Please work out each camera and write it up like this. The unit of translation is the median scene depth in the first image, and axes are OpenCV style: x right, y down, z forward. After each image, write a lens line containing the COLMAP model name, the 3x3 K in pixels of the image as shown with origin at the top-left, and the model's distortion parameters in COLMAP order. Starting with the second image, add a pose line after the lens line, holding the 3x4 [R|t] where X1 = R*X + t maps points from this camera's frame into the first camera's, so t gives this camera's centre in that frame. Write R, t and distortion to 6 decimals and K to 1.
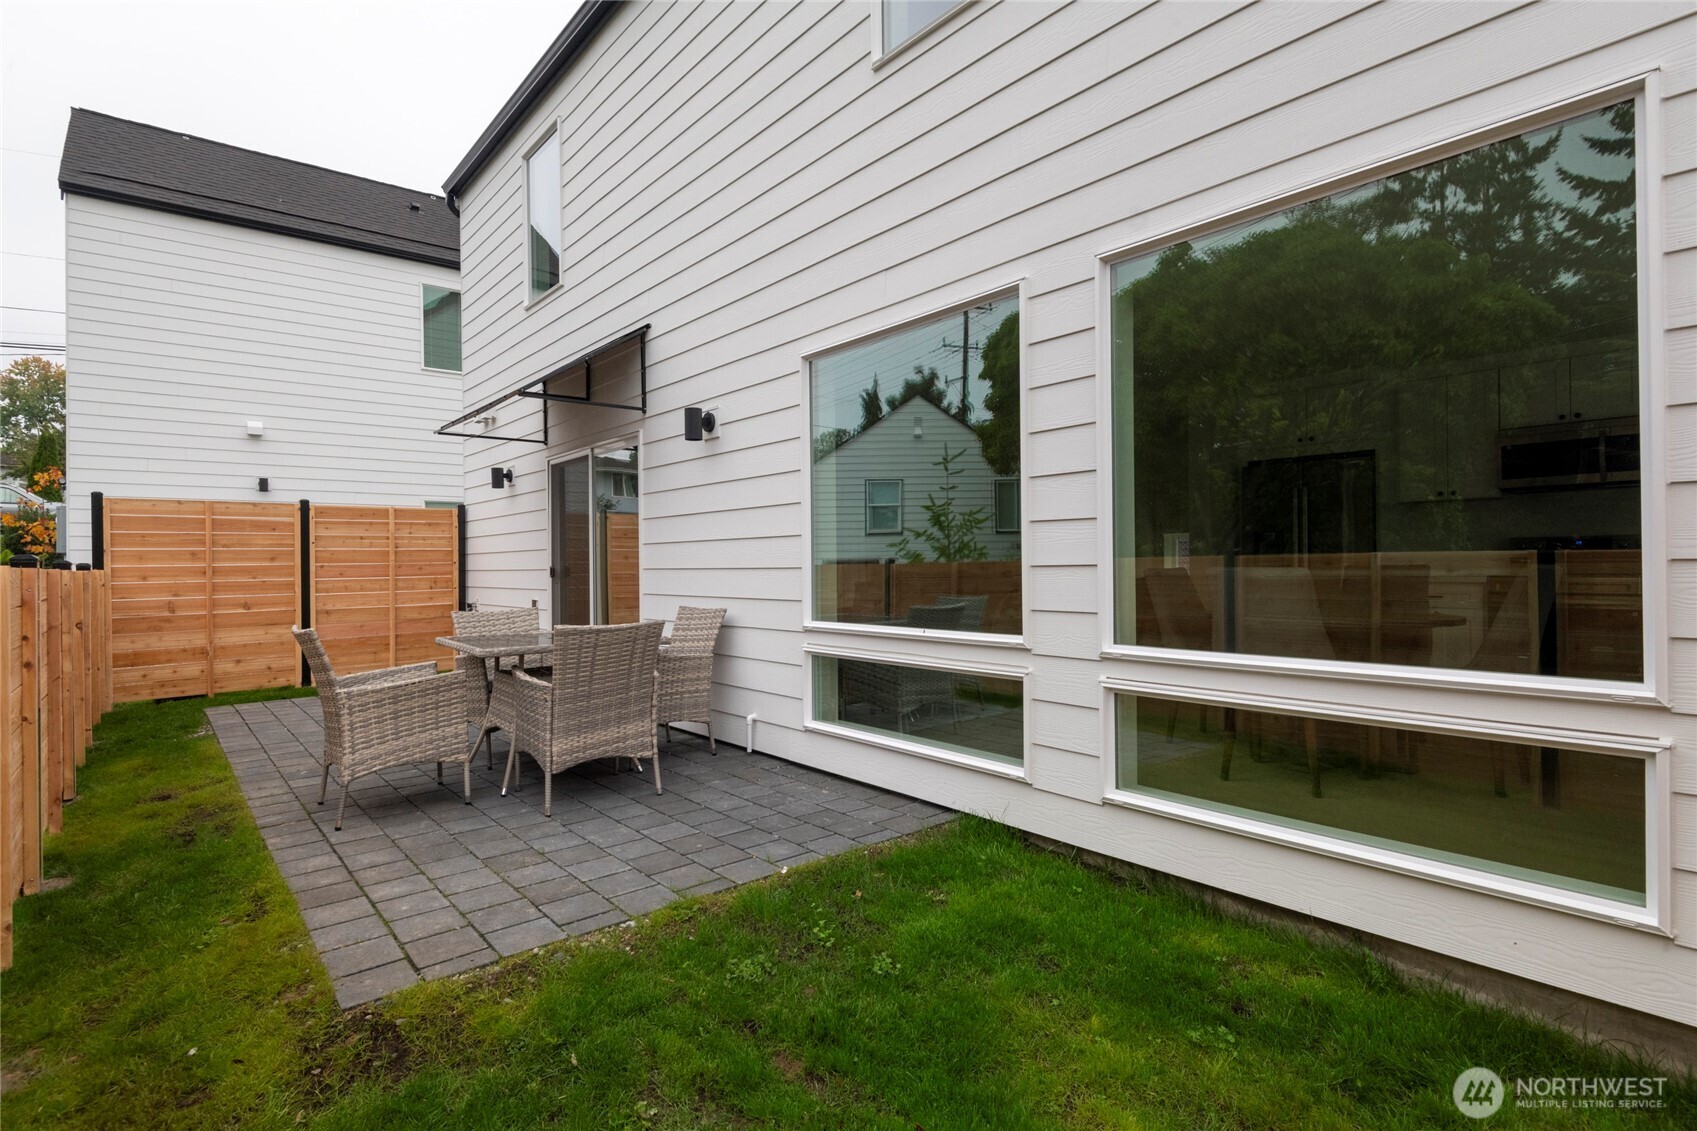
lens RADIAL K [[882.4, 0, 848.5], [0, 882.4, 565.5], [0, 0, 1]] dist [0.017057, -0.000201]
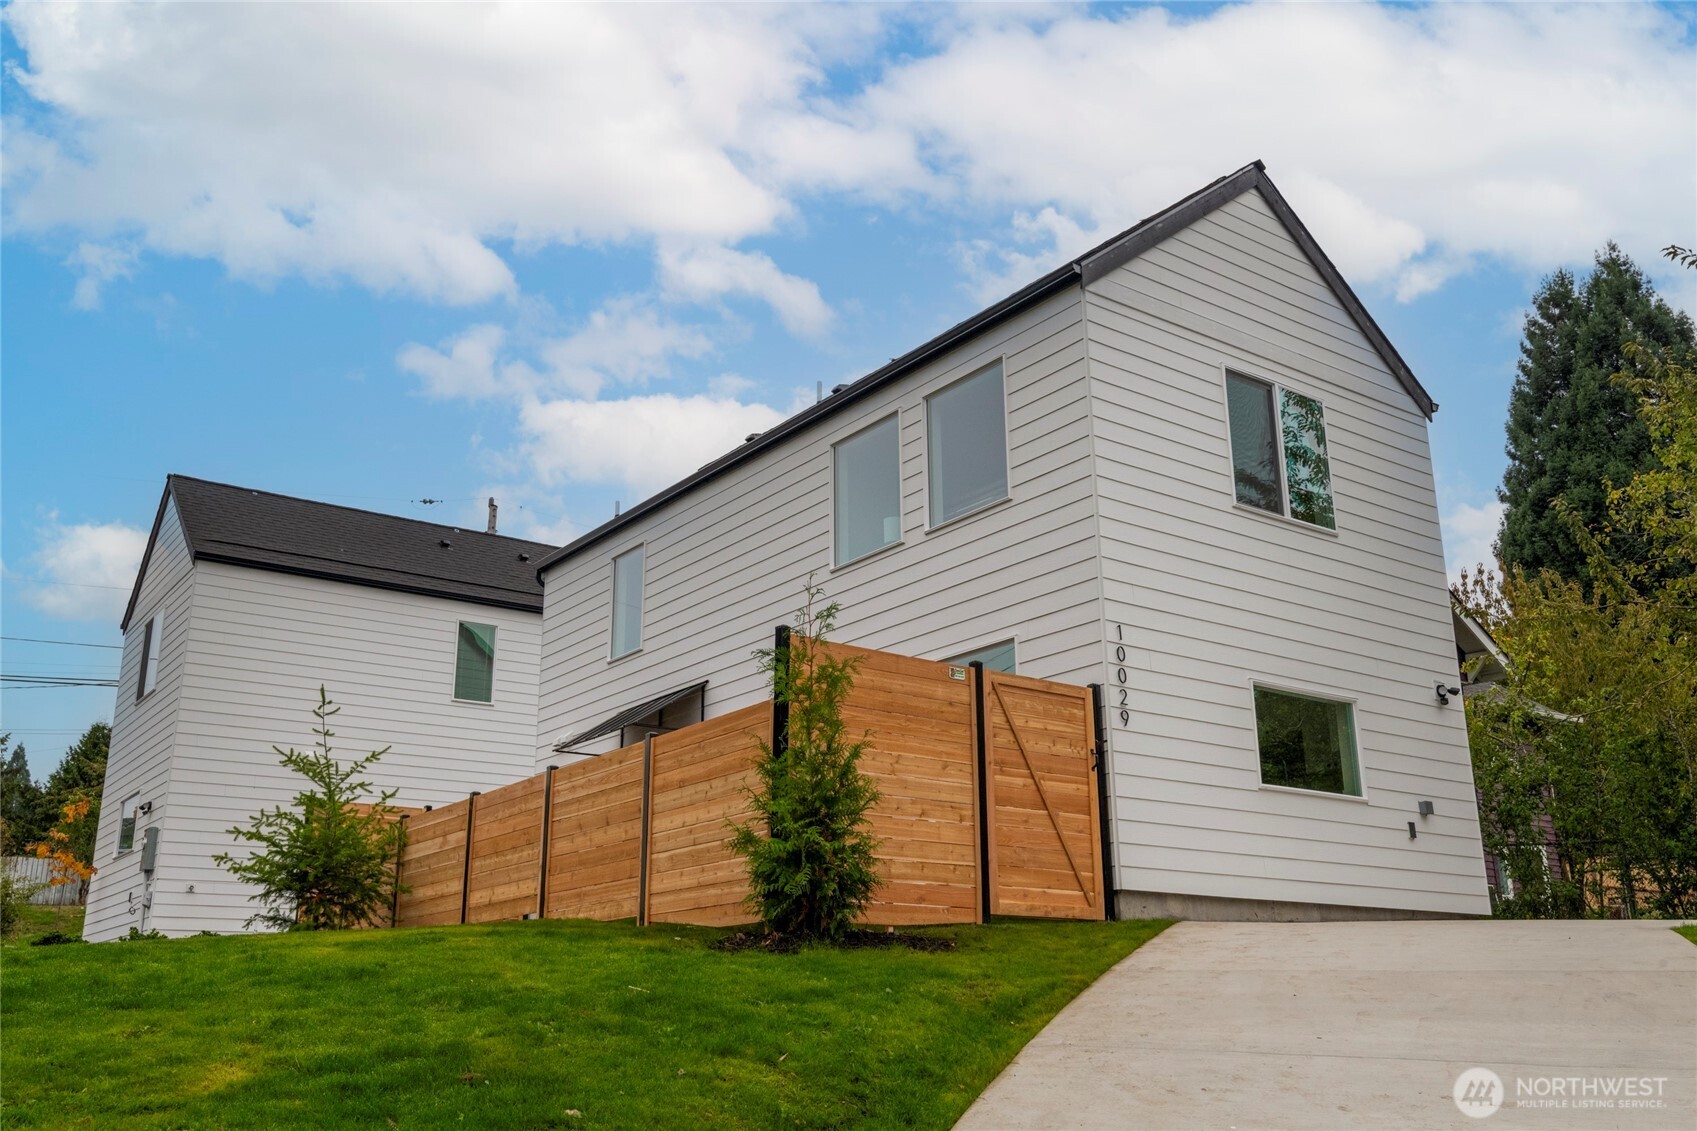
lens RADIAL K [[1483.2, 0, 848.5], [0, 1483.2, 565.5], [0, 0, 1]] dist [-0.000034, 0.000620]
pose [[0.998519, -0.010928, -0.053295, 0.074086], [-0.005139, 0.956296, -0.292356, 0.132200], [0.054161, 0.292197, 0.954823, -0.681506]]
